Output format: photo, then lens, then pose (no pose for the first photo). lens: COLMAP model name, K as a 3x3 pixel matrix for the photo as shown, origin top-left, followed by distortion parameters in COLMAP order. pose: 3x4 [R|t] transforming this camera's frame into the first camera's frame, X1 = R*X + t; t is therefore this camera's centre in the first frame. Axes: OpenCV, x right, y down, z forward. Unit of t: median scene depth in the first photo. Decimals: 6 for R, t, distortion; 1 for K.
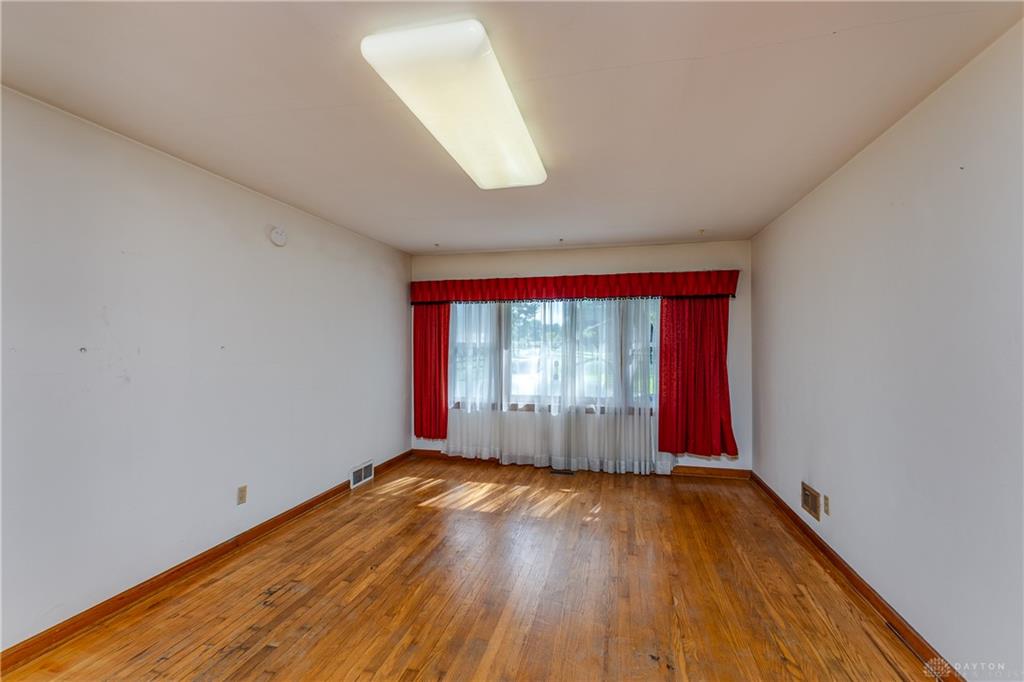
lens RADIAL K [[448.5, 0, 509.7], [0, 448.5, 342.9], [0, 0, 1]] dist [0.009936, -0.000234]
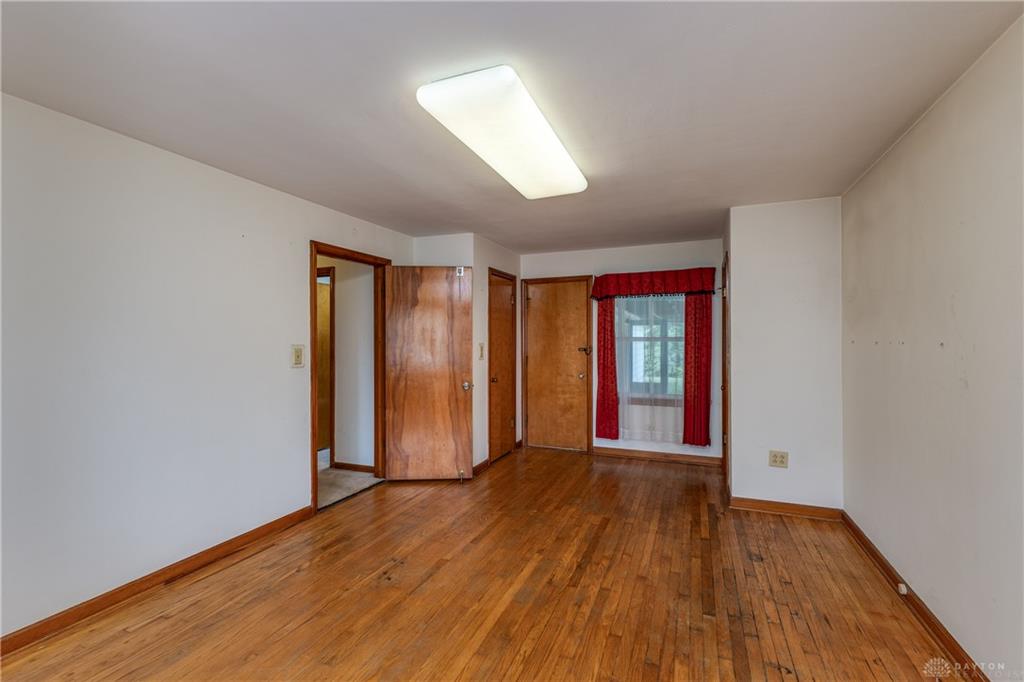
lens RADIAL K [[448.5, 0, 511.5], [0, 448.5, 341.4], [0, 0, 1]] dist [0.009936, -0.000234]
pose [[-0.989424, -0.000015, 0.145052, -0.209113], [-0.000111, 1.000000, -0.000652, 0.009392], [-0.145052, -0.000661, -0.989424, 2.115354]]
